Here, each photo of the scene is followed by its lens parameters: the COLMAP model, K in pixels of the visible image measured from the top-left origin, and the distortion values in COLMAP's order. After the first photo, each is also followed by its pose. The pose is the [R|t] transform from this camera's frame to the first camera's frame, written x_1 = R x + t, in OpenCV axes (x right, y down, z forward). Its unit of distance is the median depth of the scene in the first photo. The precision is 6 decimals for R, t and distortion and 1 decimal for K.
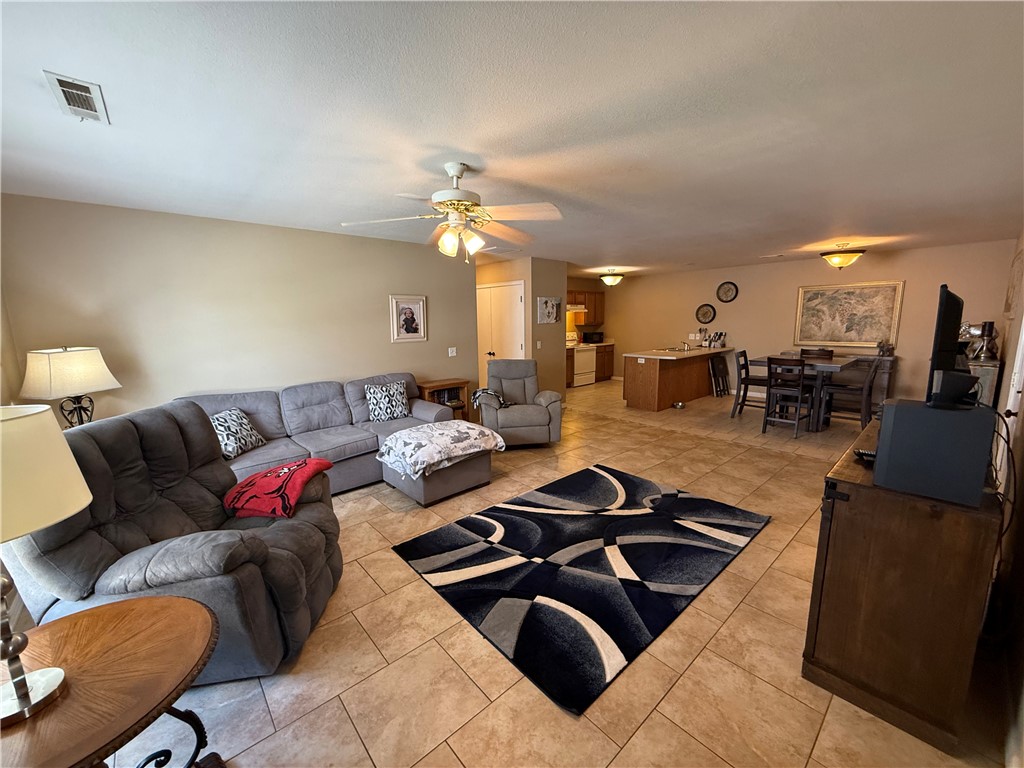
lens RADIAL K [[407.4, 0, 510.1], [0, 407.4, 384.1], [0, 0, 1]] dist [0.000307, 0.000013]
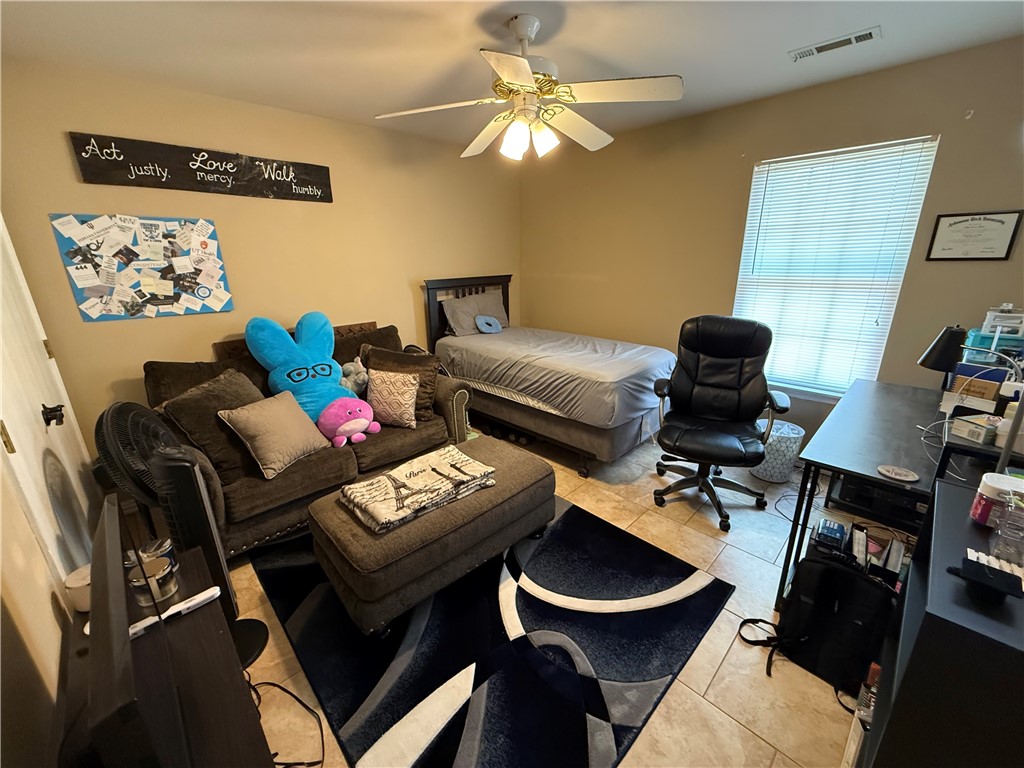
lens RADIAL K [[407.4, 0, 511.1], [0, 407.4, 383.7], [0, 0, 1]] dist [0.000307, 0.000013]
pose [[0.041767, 0.312916, -0.948862, 0.560469], [-0.137554, 0.942448, 0.304747, -0.121380], [0.989613, 0.117791, 0.082406, 0.683498]]
